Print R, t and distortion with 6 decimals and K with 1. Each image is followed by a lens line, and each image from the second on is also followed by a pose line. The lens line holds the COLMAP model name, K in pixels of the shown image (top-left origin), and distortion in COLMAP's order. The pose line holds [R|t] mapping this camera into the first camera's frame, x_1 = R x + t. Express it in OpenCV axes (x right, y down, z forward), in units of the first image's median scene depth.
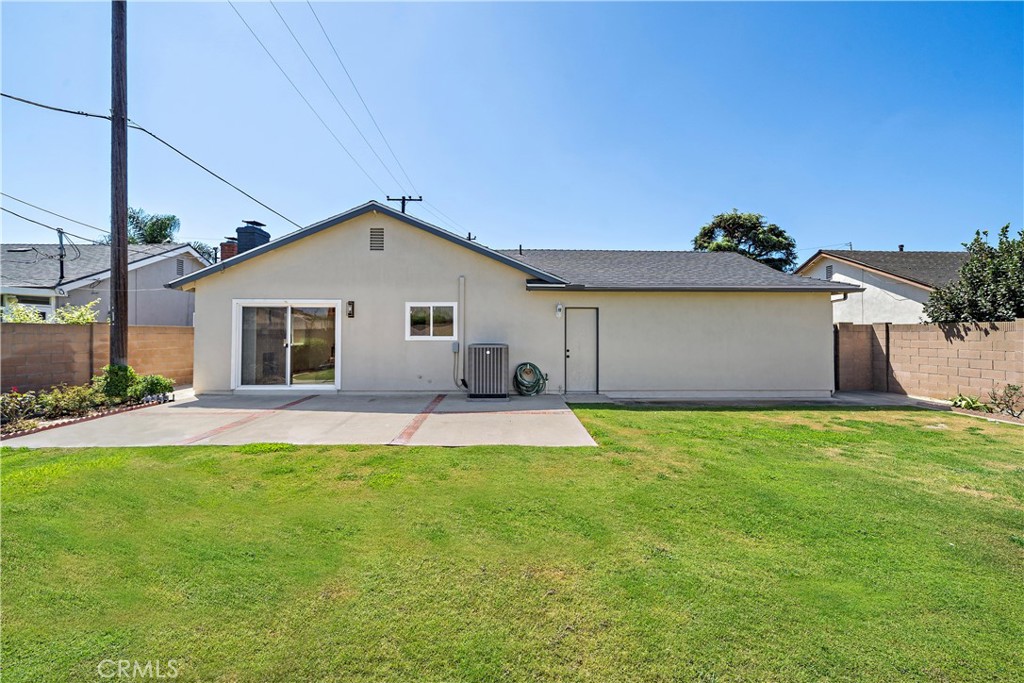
lens RADIAL K [[440.4, 0, 506.8], [0, 440.4, 329.1], [0, 0, 1]] dist [-0.001265, -0.000186]
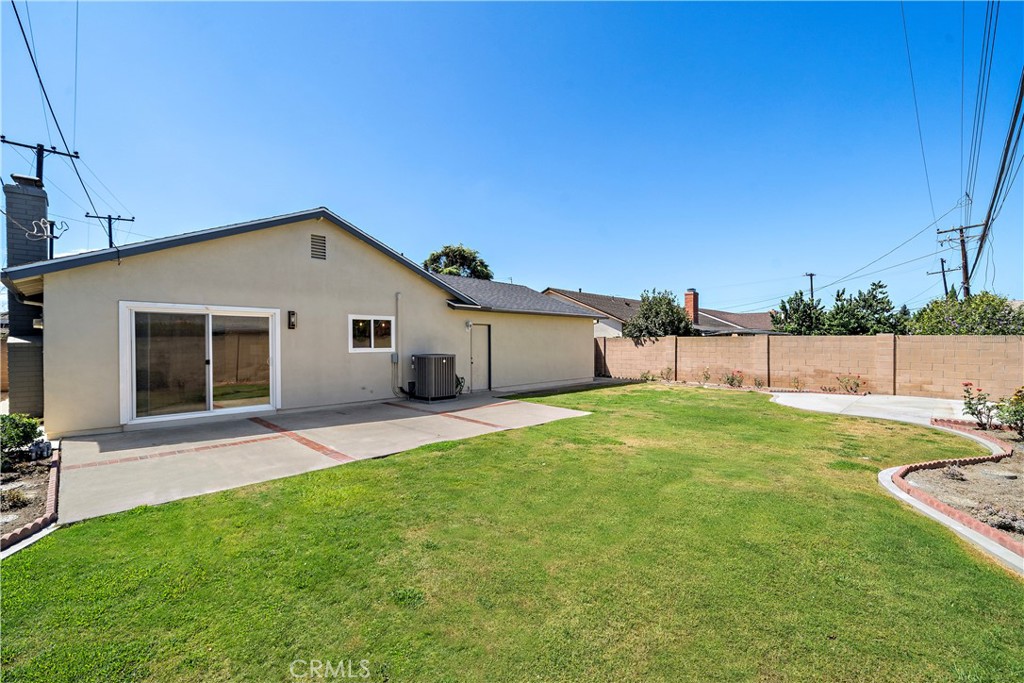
lens RADIAL K [[434.3, 0, 512.7], [0, 434.3, 346.8], [0, 0, 1]] dist [-0.001227, -0.000031]
pose [[0.715681, -0.011939, 0.698325, -0.652451], [-0.000898, 0.999837, 0.018015, -0.005777], [-0.698427, -0.013520, 0.715554, 0.032316]]
